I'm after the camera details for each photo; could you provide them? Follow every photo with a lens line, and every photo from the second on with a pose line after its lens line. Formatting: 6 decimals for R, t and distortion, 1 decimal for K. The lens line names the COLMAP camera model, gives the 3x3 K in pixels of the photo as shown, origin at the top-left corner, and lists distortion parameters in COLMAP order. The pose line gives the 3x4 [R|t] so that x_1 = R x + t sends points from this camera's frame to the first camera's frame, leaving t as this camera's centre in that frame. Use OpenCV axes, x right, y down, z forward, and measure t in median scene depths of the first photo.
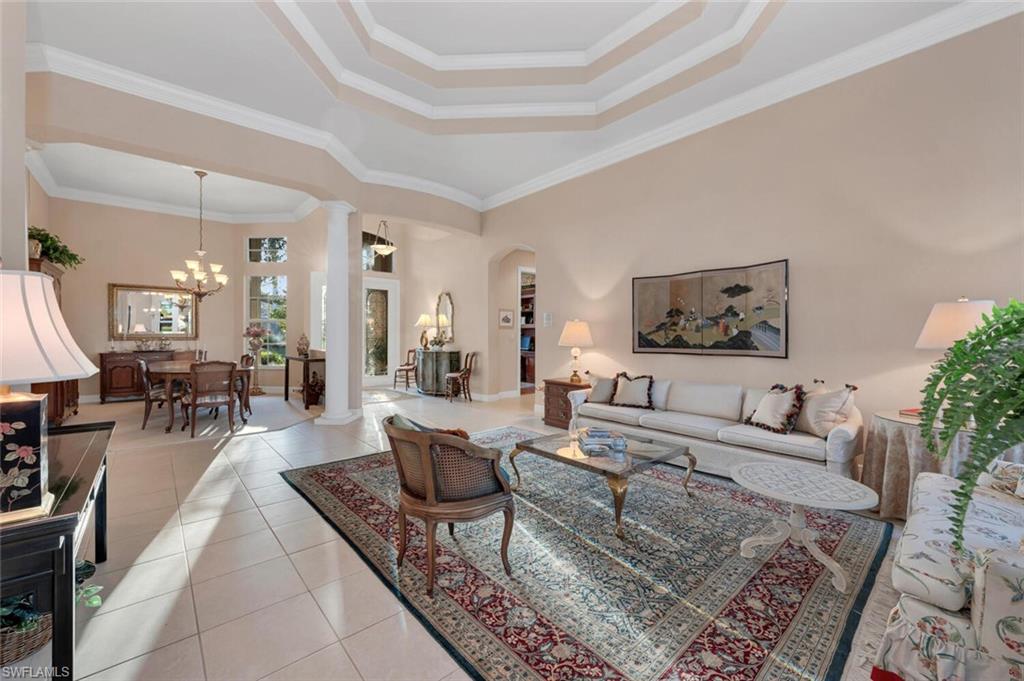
lens RADIAL K [[411.5, 0, 512.1], [0, 411.5, 332.4], [0, 0, 1]] dist [0.001478, 0.000120]
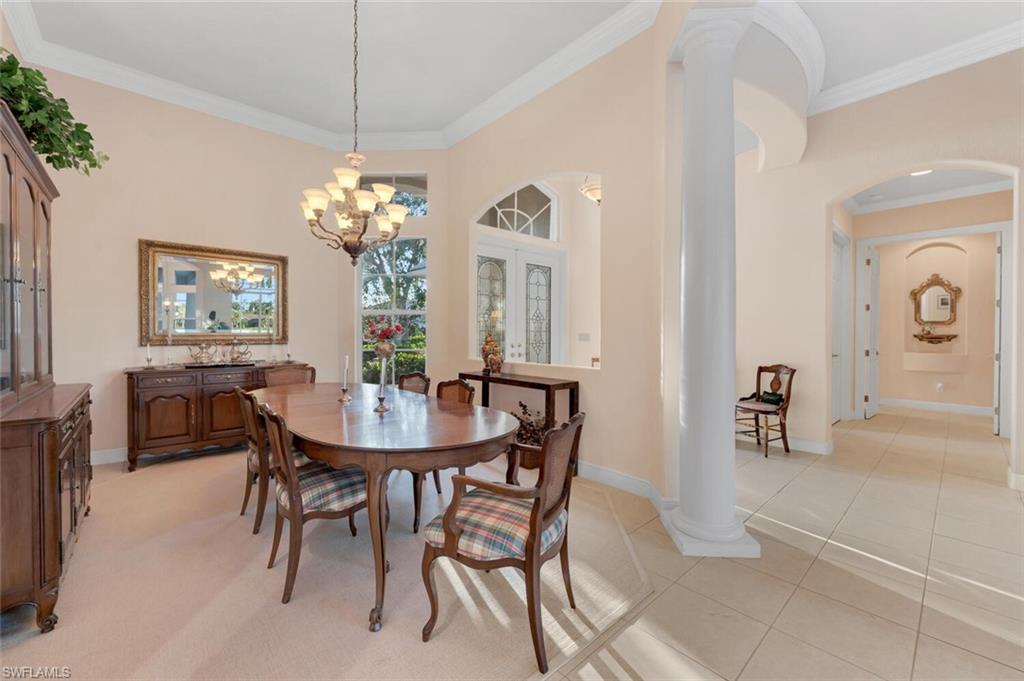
lens RADIAL K [[411.5, 0, 512.1], [0, 411.5, 332.4], [0, 0, 1]] dist [0.001478, 0.000120]
pose [[0.999871, 0.000380, 0.016039, -0.510031], [-0.000482, 0.999980, 0.006328, -0.002057], [-0.016036, -0.006335, 0.999851, 0.461627]]
